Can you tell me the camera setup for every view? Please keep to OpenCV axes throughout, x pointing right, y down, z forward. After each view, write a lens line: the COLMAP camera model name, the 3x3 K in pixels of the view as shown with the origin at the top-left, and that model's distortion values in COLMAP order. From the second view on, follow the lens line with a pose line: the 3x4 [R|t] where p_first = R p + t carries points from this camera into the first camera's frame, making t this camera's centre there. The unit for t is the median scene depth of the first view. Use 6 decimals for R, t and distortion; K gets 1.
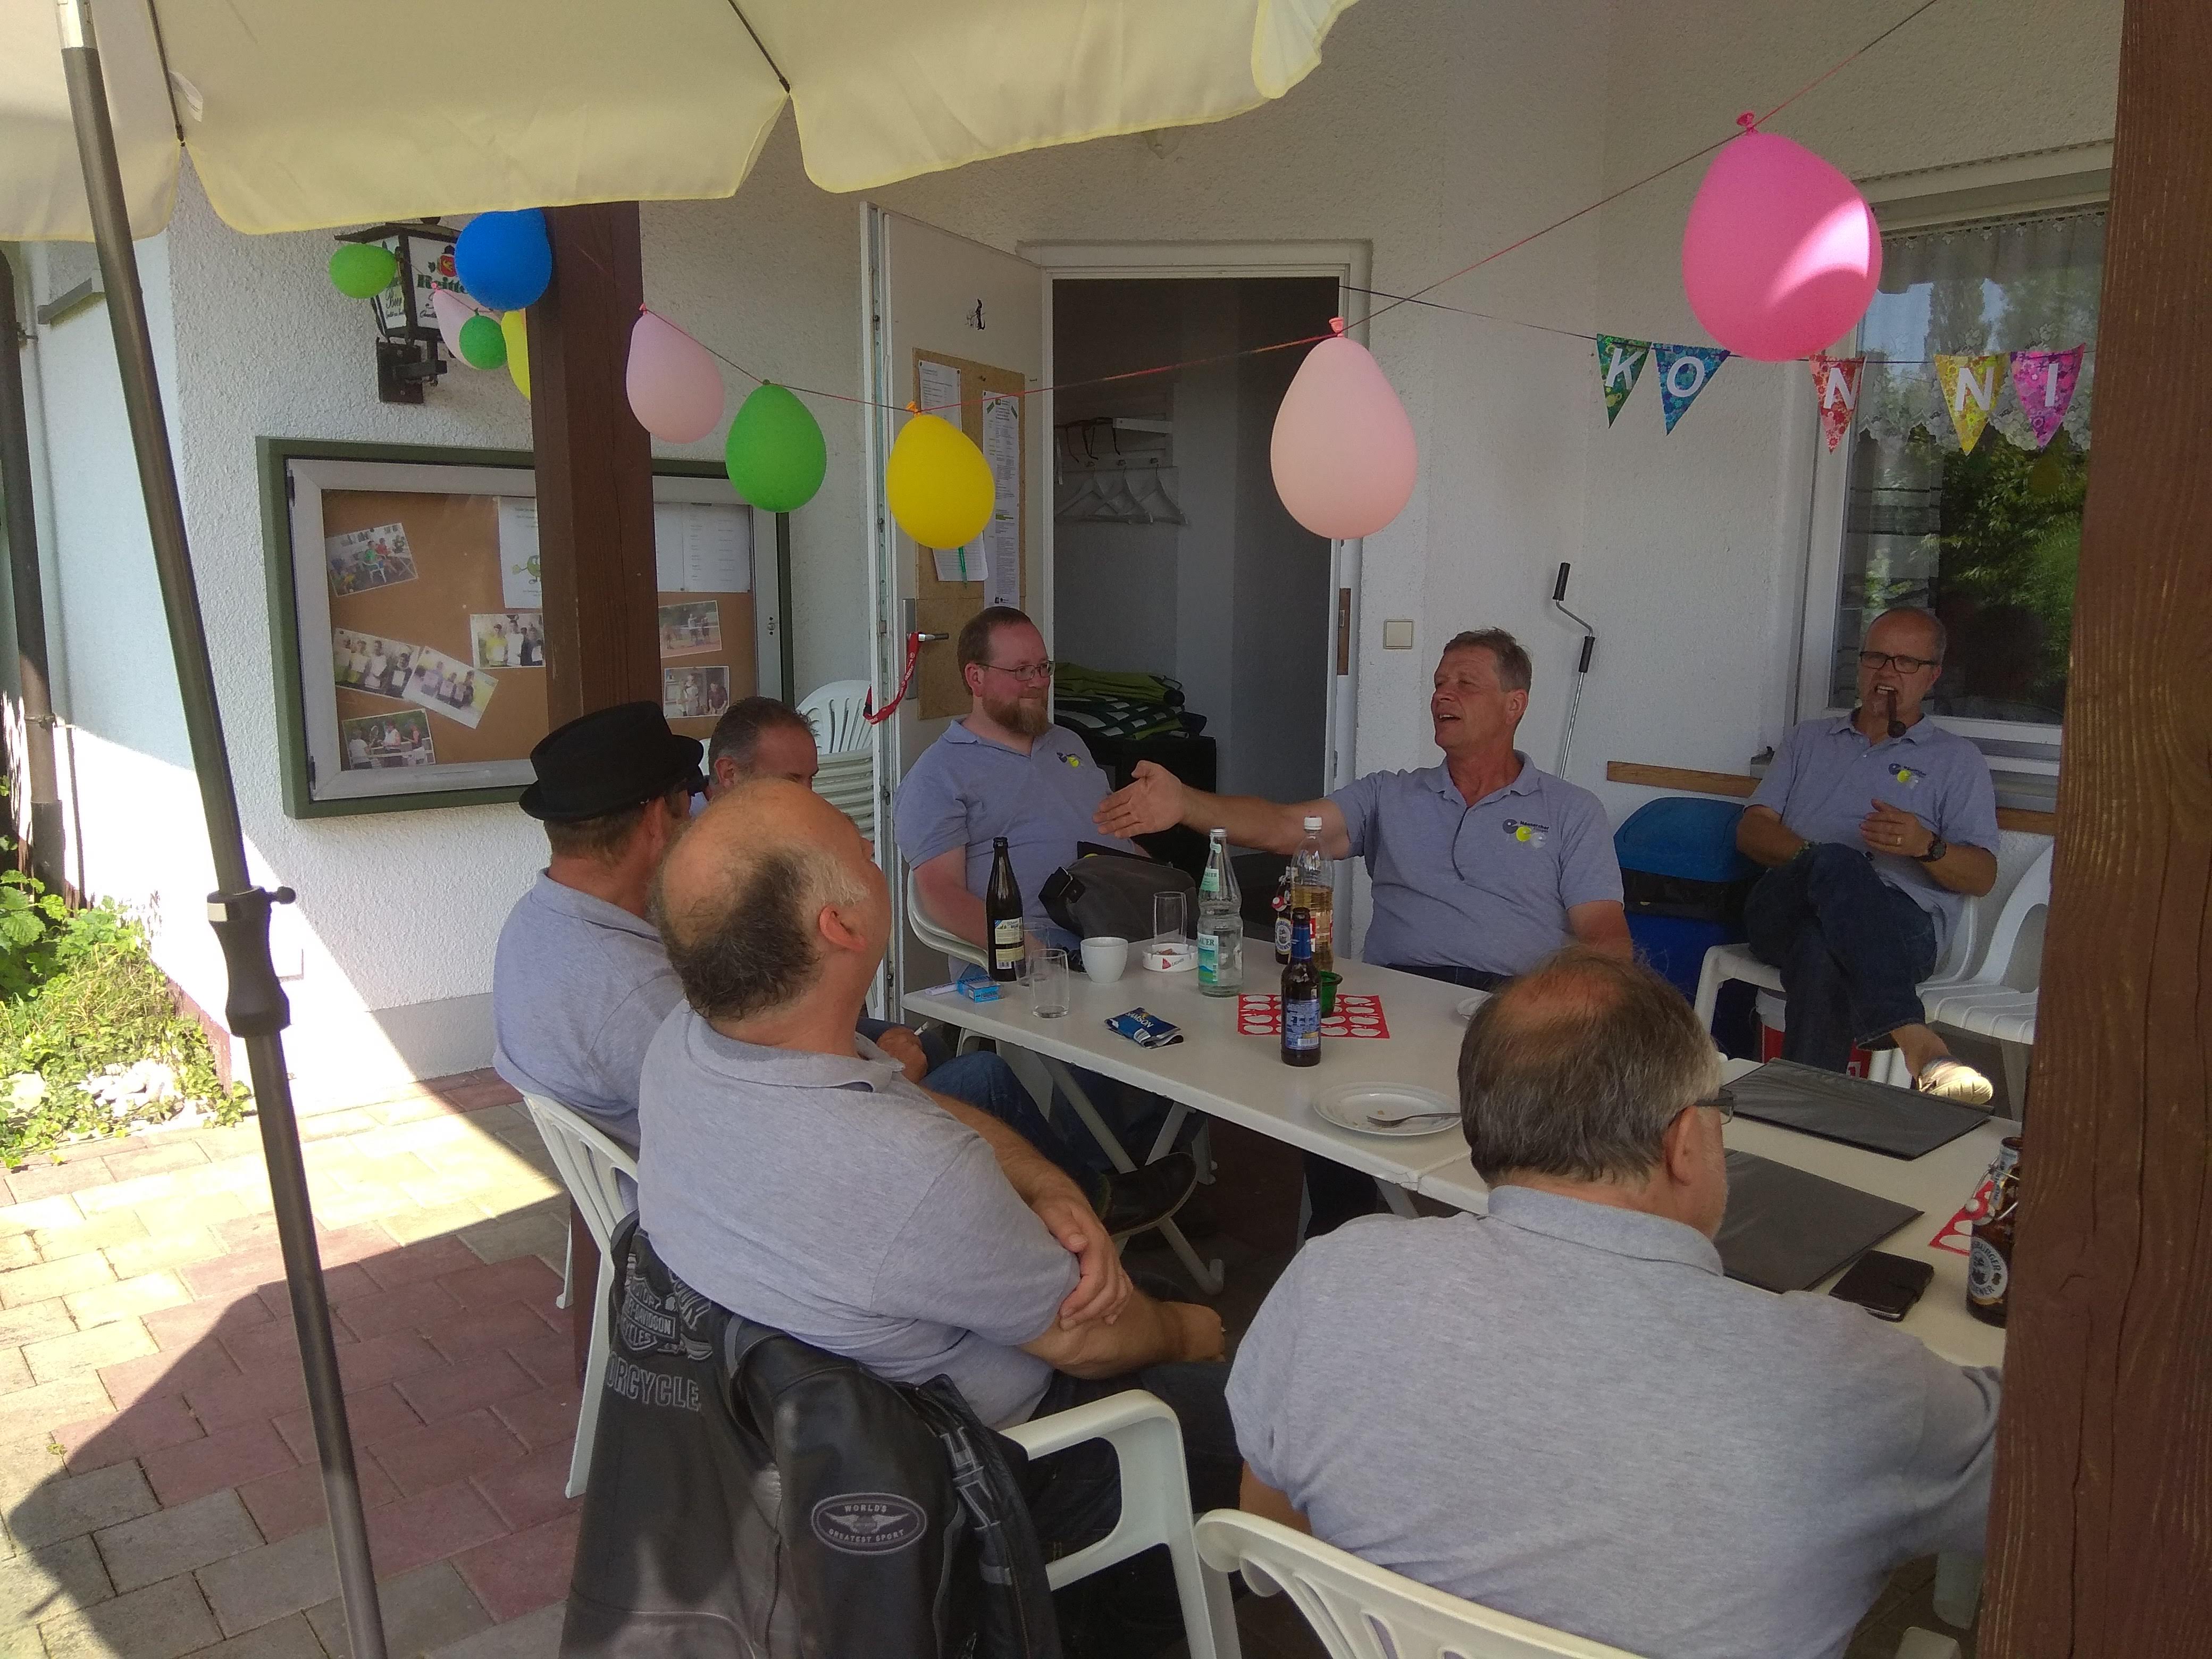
lens RADIAL K [[1687.6, 0, 1119.1], [0, 1687.6, 843.7], [0, 0, 1]] dist [0.107688, -0.153759]
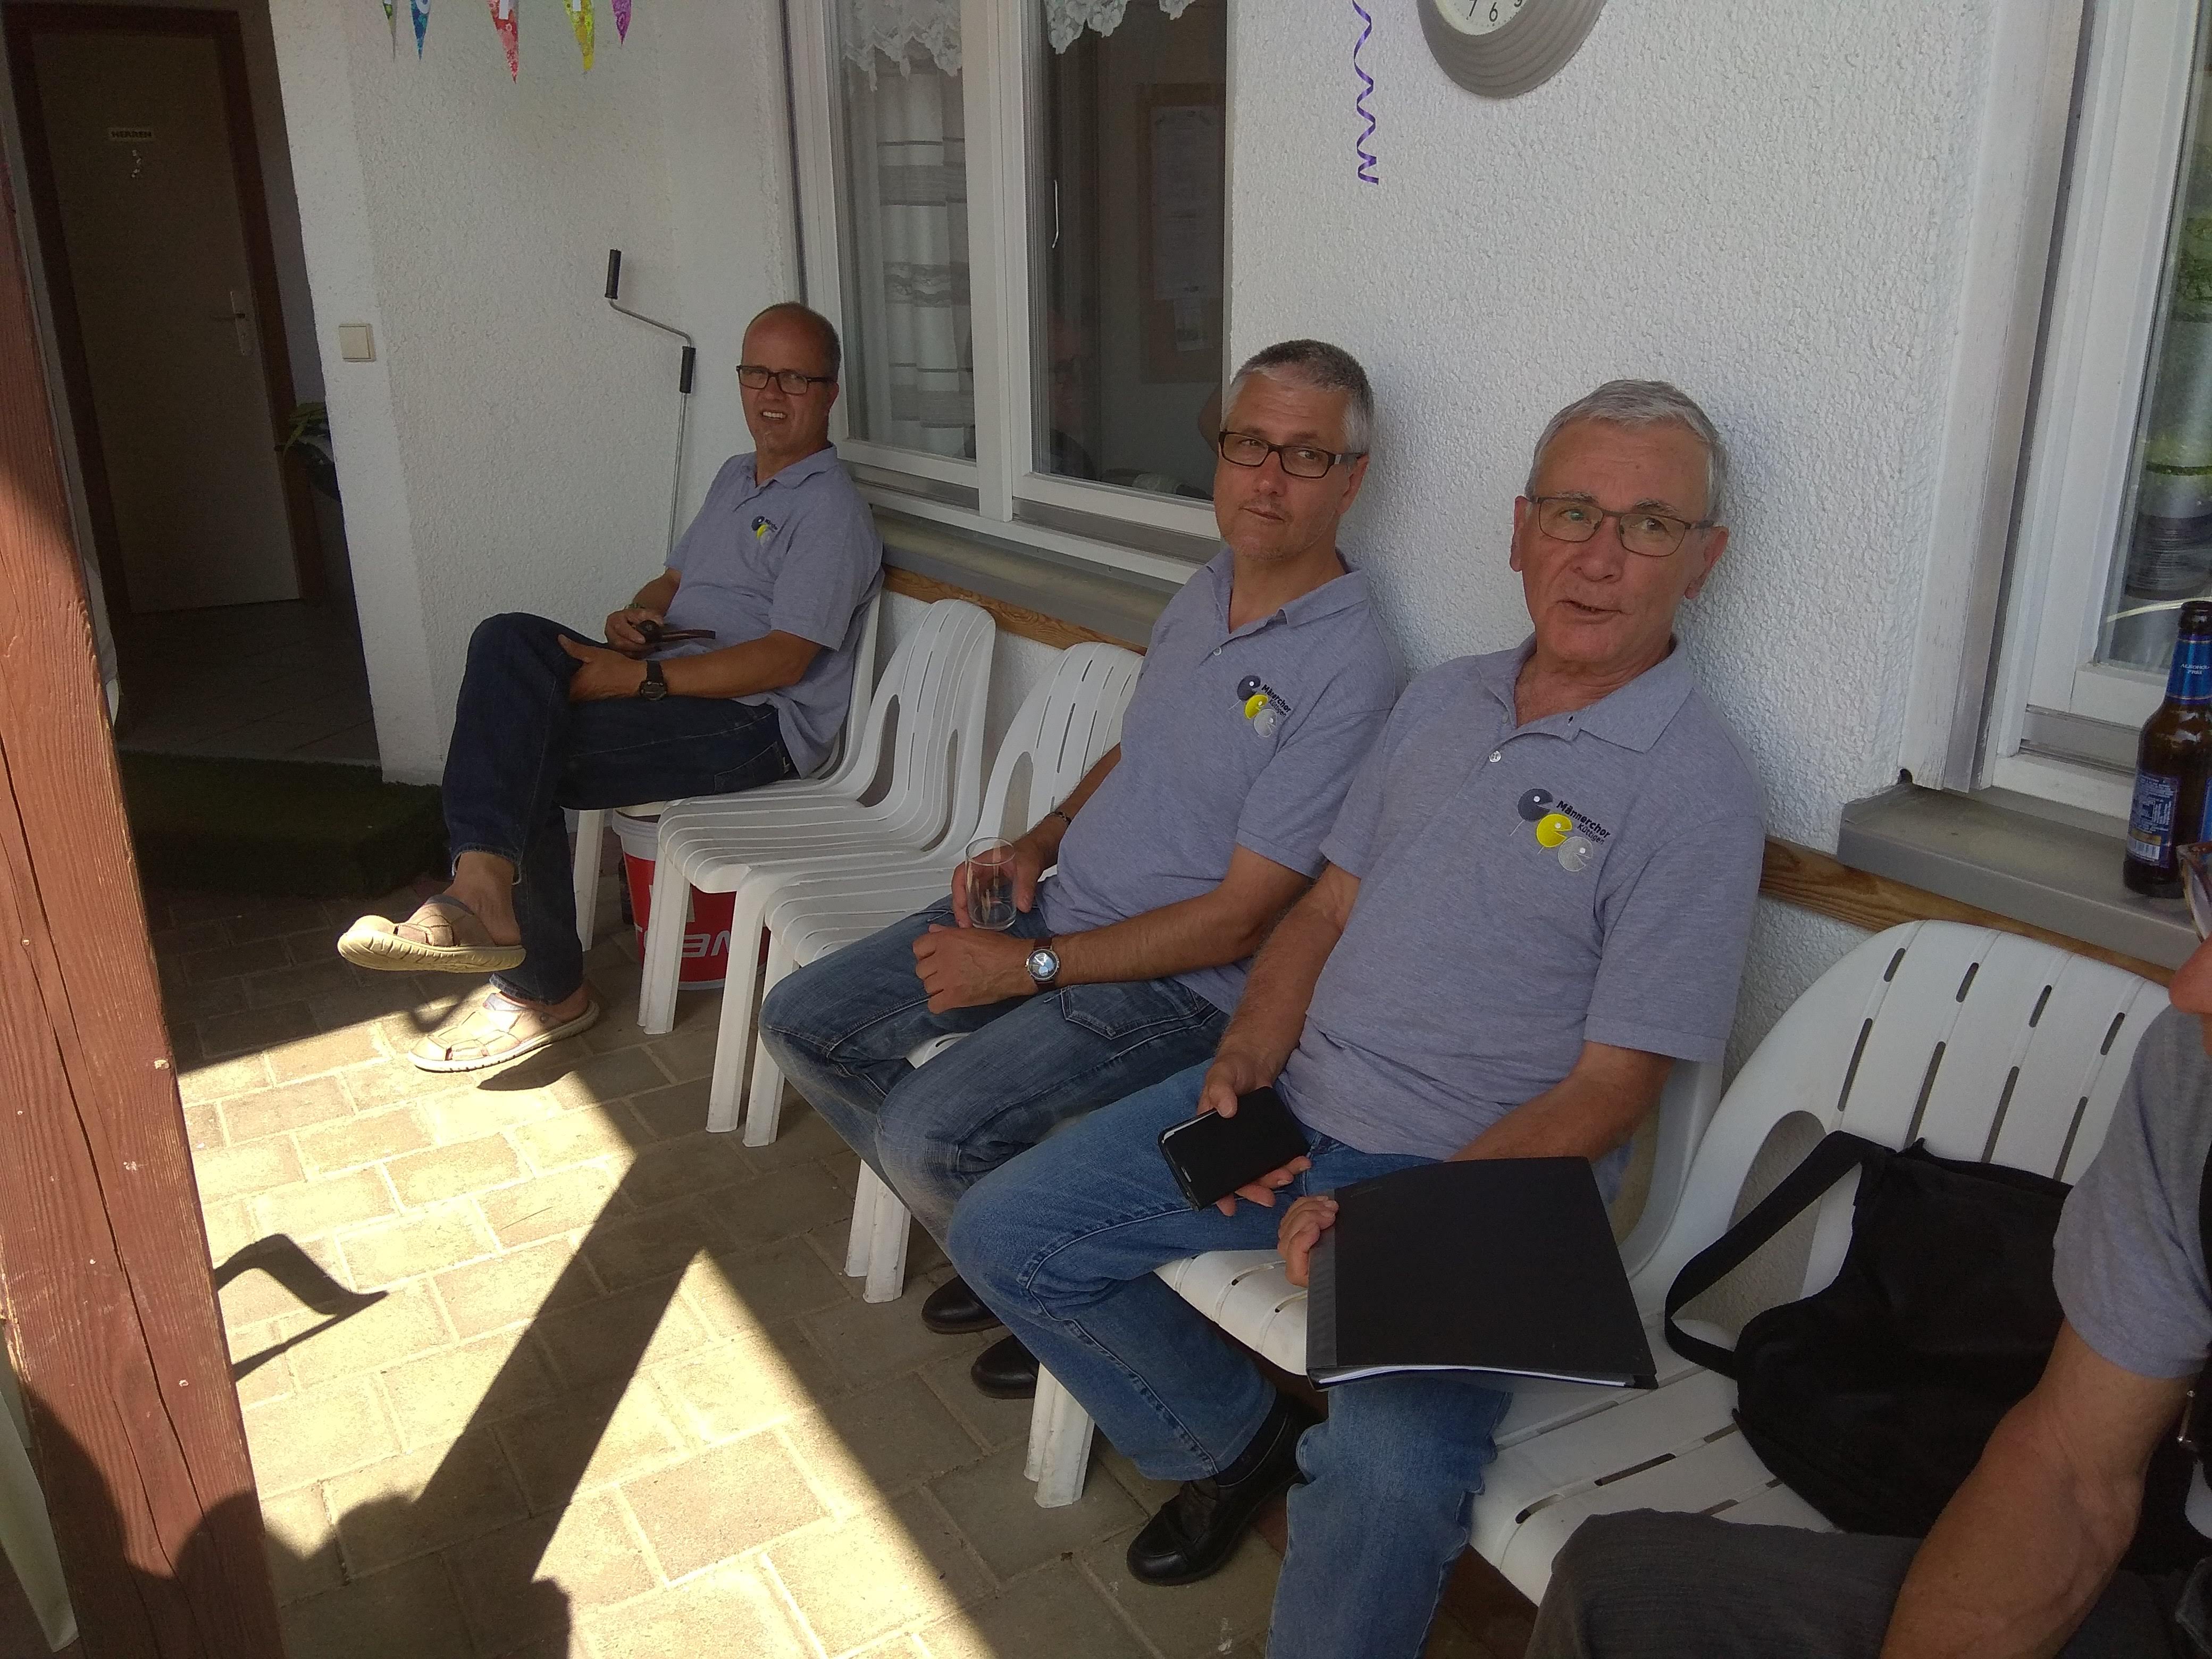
lens RADIAL K [[1731.9, 0, 1094.1], [0, 1731.9, 811.9], [0, 0, 1]] dist [0.119322, -0.179458]
pose [[0.986376, 0.026666, -0.162329, 0.735429], [-0.005225, 0.991355, 0.131100, -0.017204], [0.164421, -0.128466, 0.977989, 0.241895]]
